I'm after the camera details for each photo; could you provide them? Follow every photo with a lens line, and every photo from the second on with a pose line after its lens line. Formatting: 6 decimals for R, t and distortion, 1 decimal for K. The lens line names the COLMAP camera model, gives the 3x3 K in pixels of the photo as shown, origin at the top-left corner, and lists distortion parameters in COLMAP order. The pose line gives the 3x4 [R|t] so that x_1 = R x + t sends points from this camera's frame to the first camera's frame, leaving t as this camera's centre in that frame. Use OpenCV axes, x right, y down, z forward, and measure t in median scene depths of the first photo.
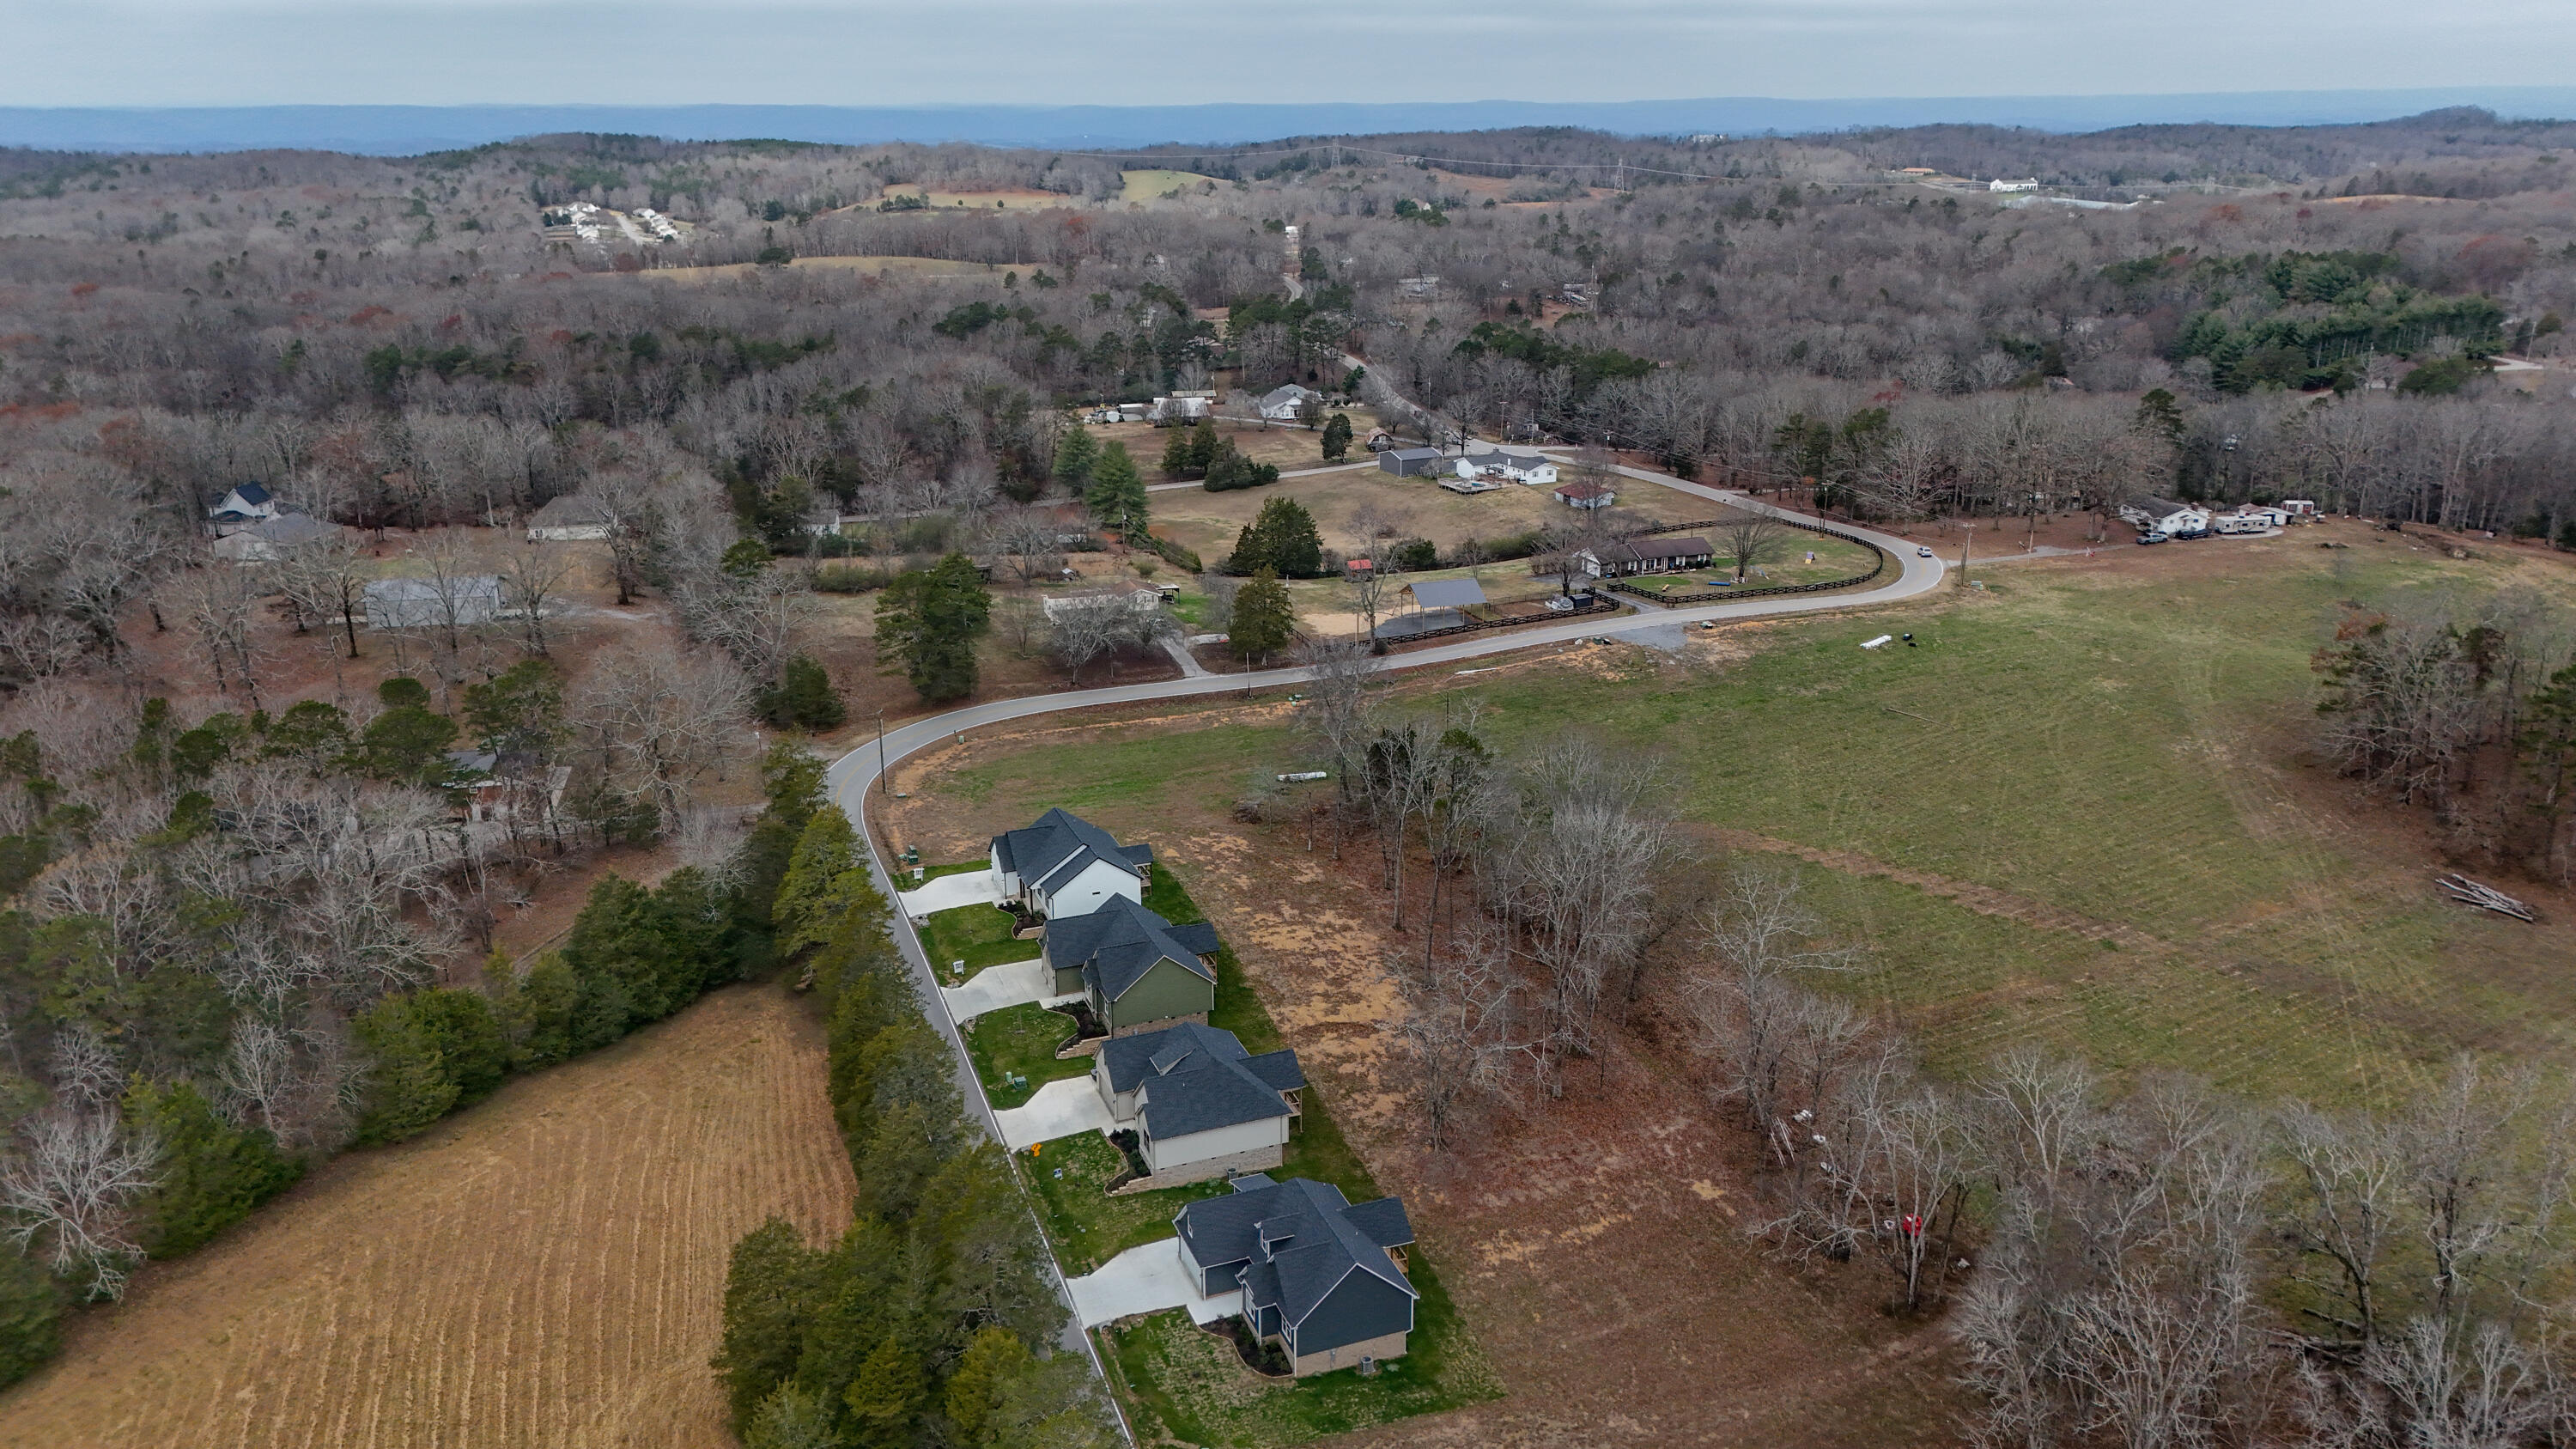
lens RADIAL K [[1865.5, 0, 1296.9], [0, 1865.5, 731.9], [0, 0, 1]] dist [0.079418, -0.075659]
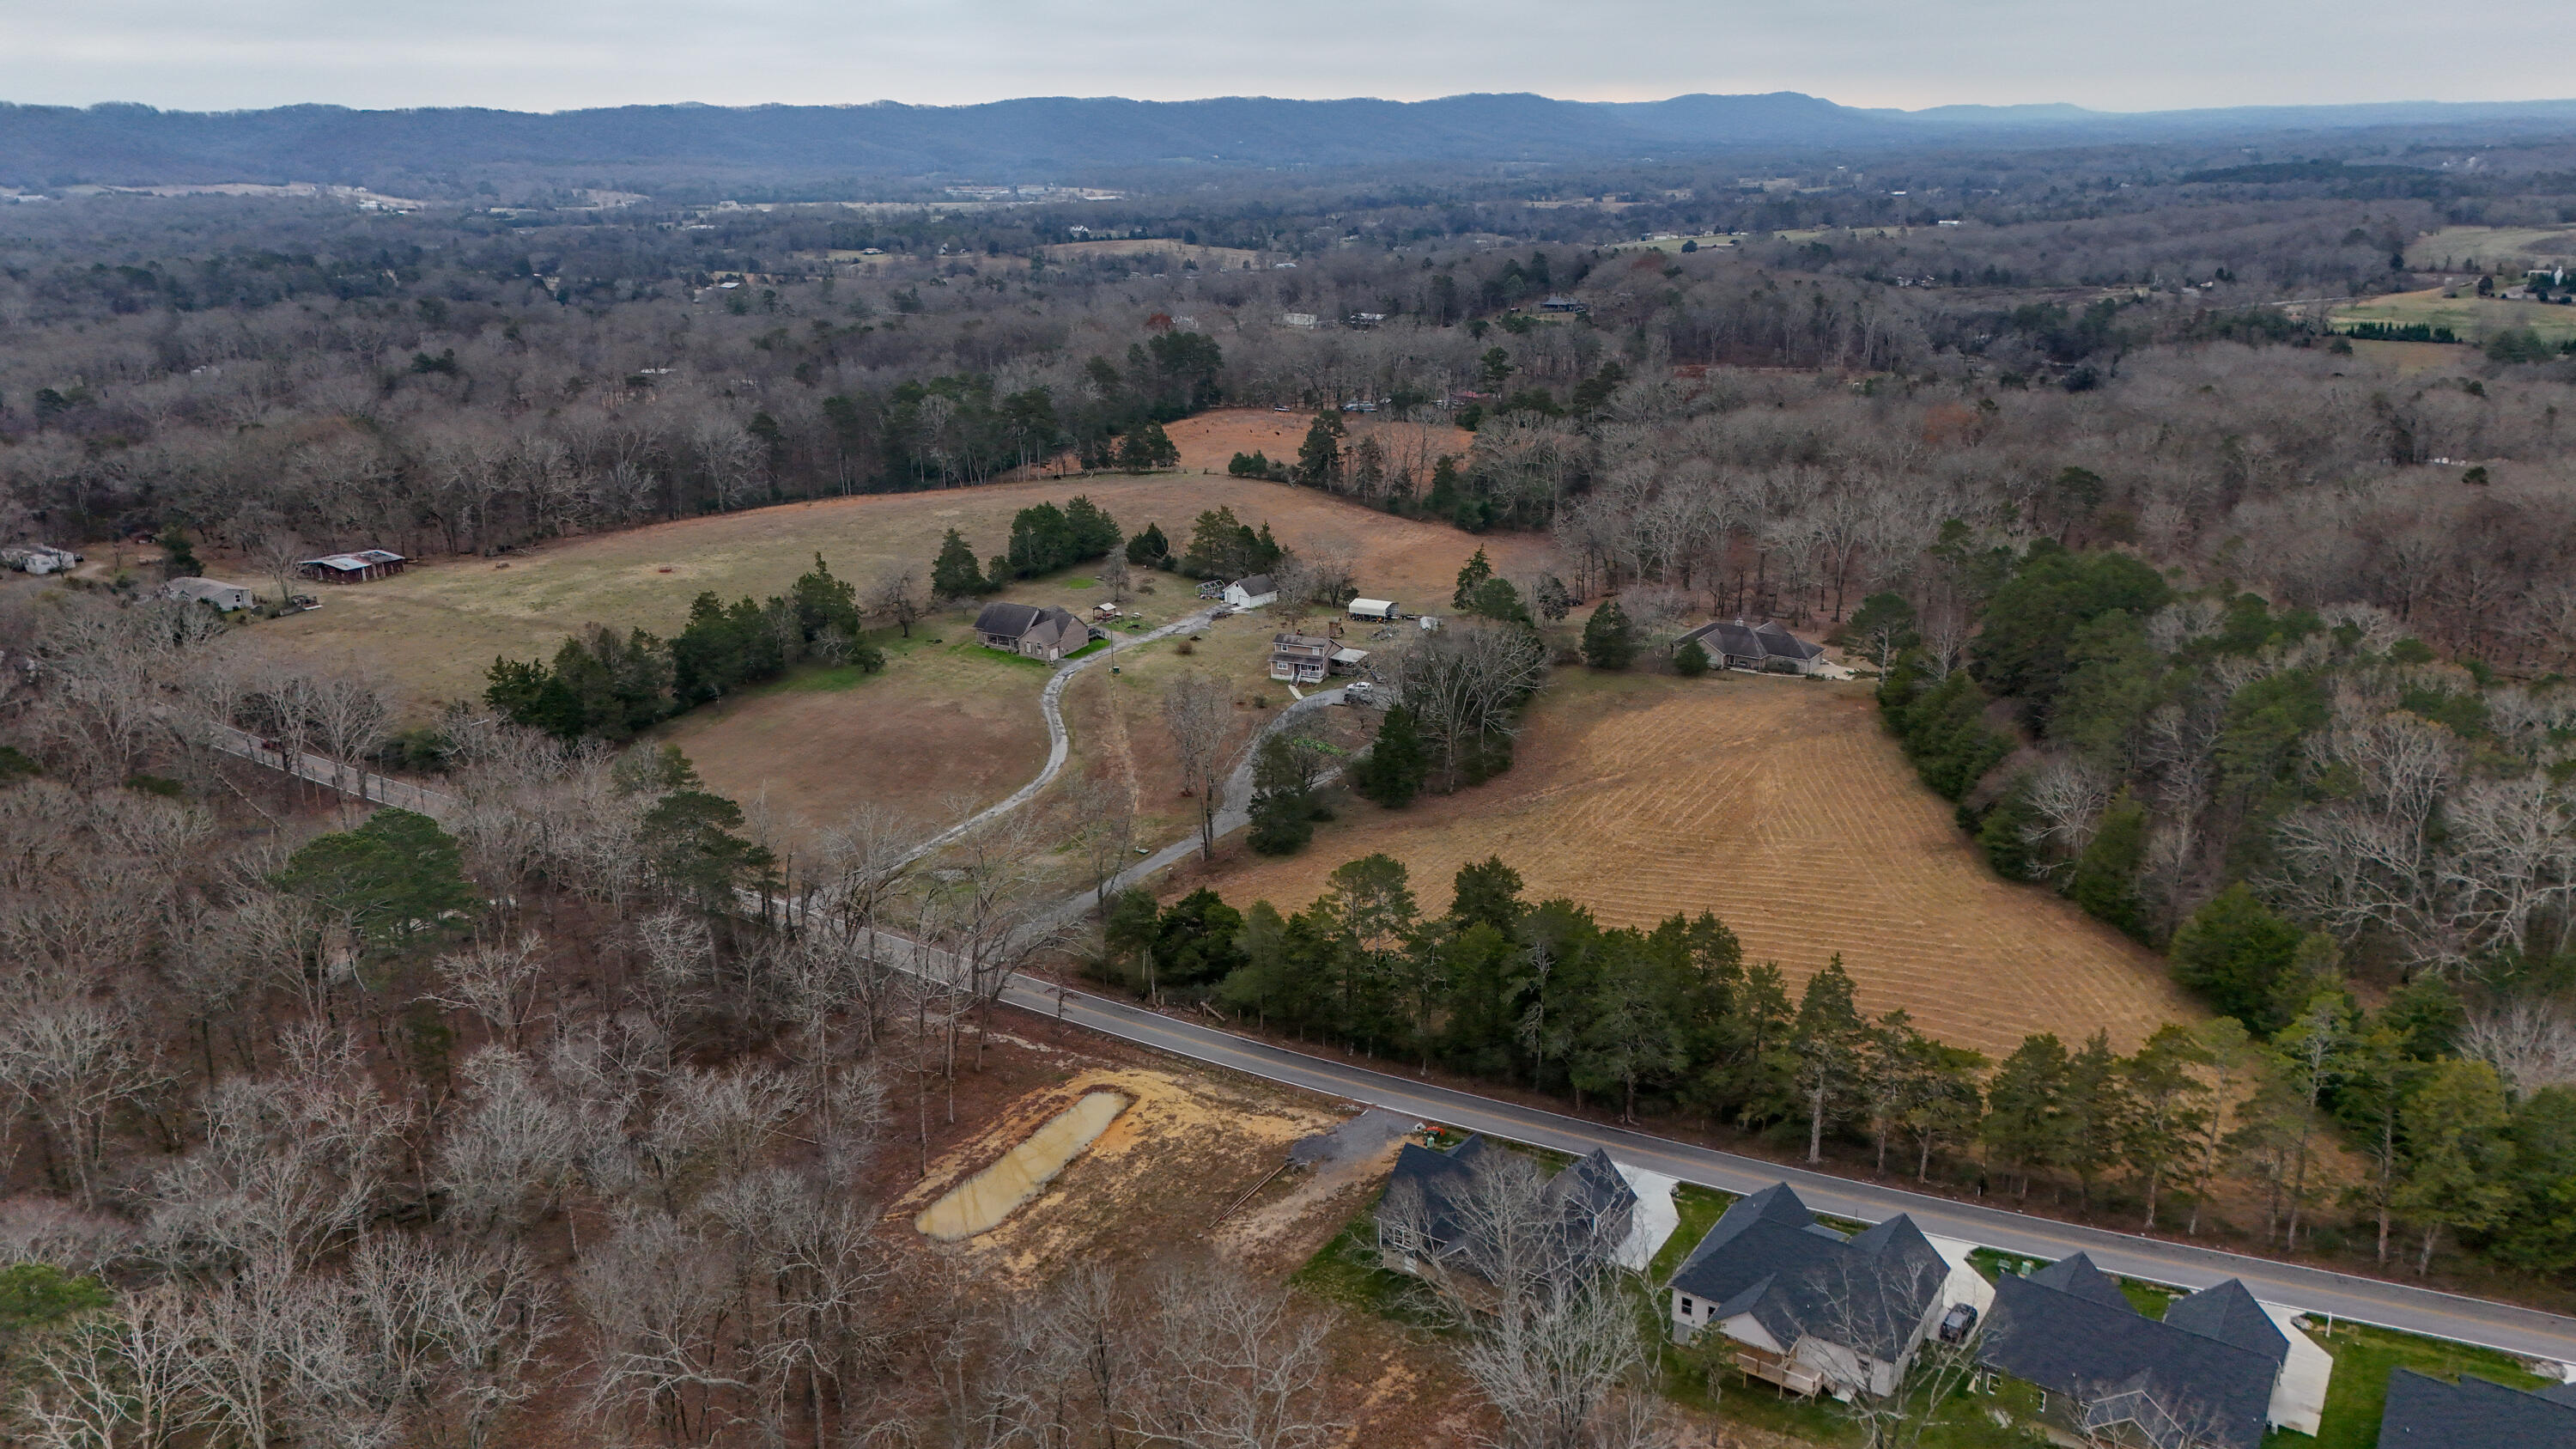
lens RADIAL K [[1865.5, 0, 1296.9], [0, 1865.5, 731.9], [0, 0, 1]] dist [0.079418, -0.075659]
pose [[-0.819859, 0.185703, -0.541614, 0.311340], [-0.164140, 0.830010, 0.533050, -0.243785], [0.548533, 0.525926, -0.650010, 0.753445]]
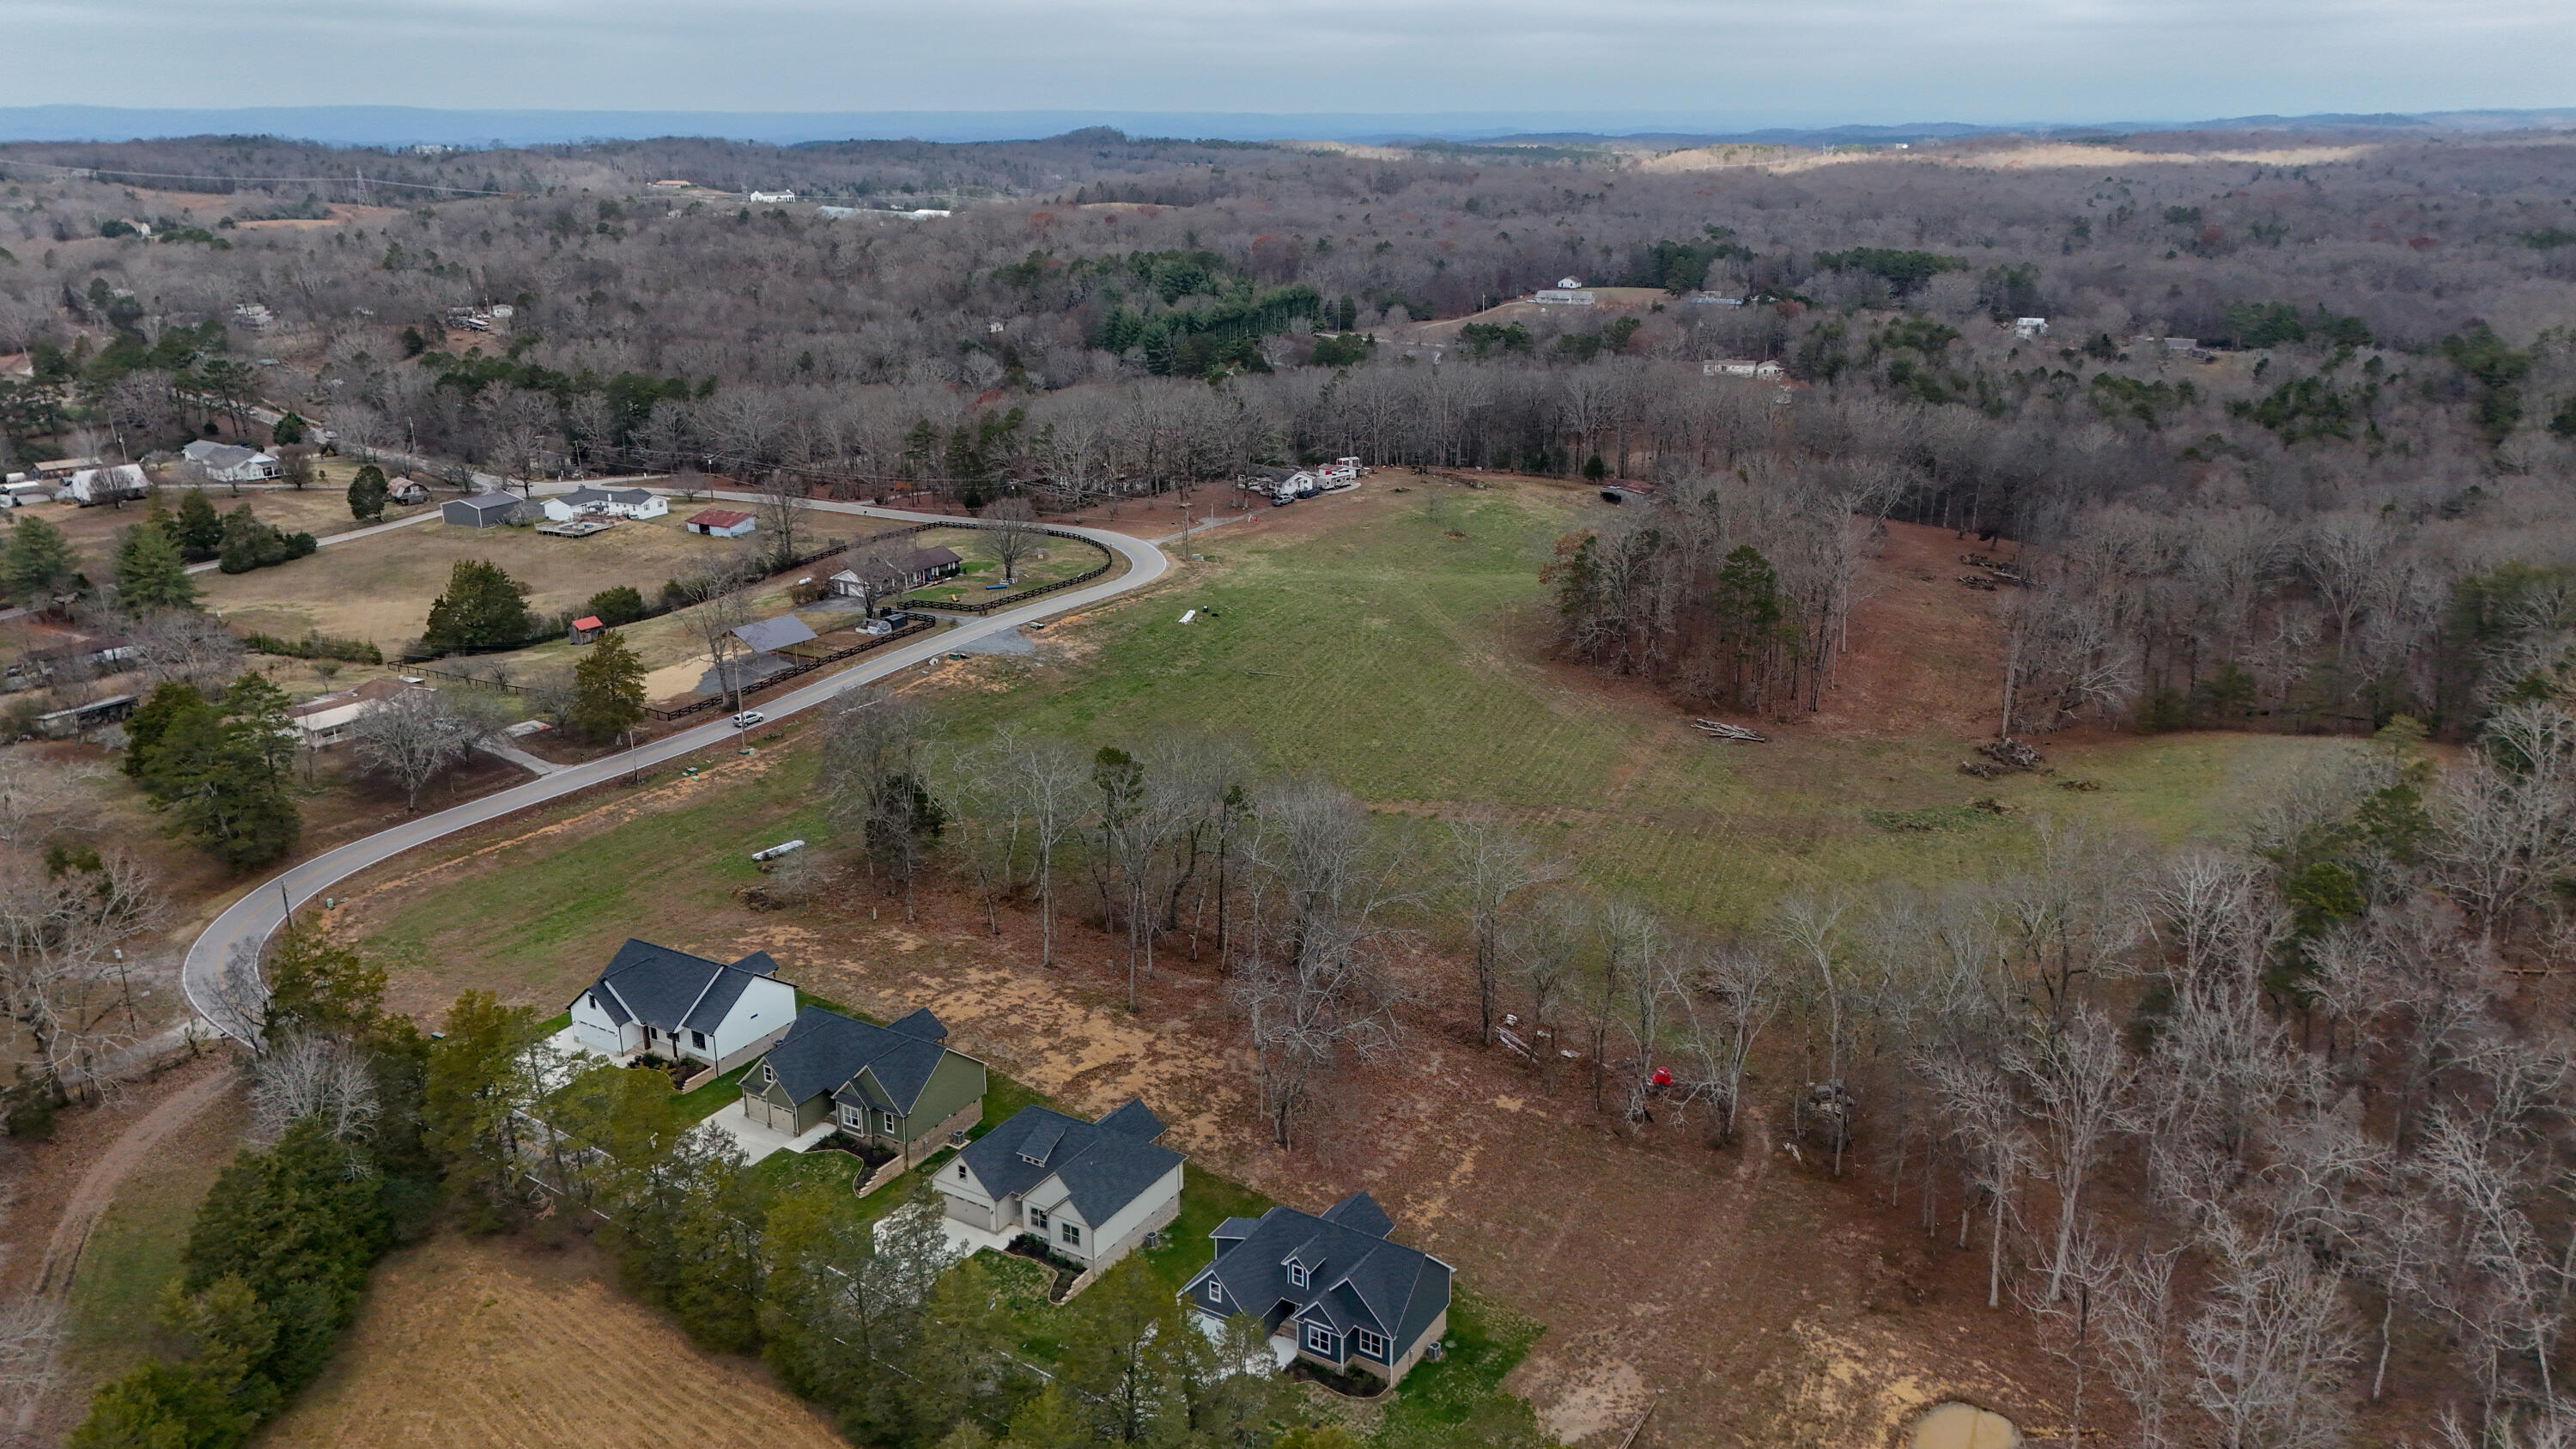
lens RADIAL K [[1865.9, 0, 1313.8], [0, 1865.9, 727.5], [0, 0, 1]] dist [0.073176, -0.077751]
pose [[0.792836, -0.184690, 0.580776, -0.265080], [0.189402, 0.980456, 0.053231, -0.028764], [-0.579257, 0.067797, 0.812321, 0.094692]]
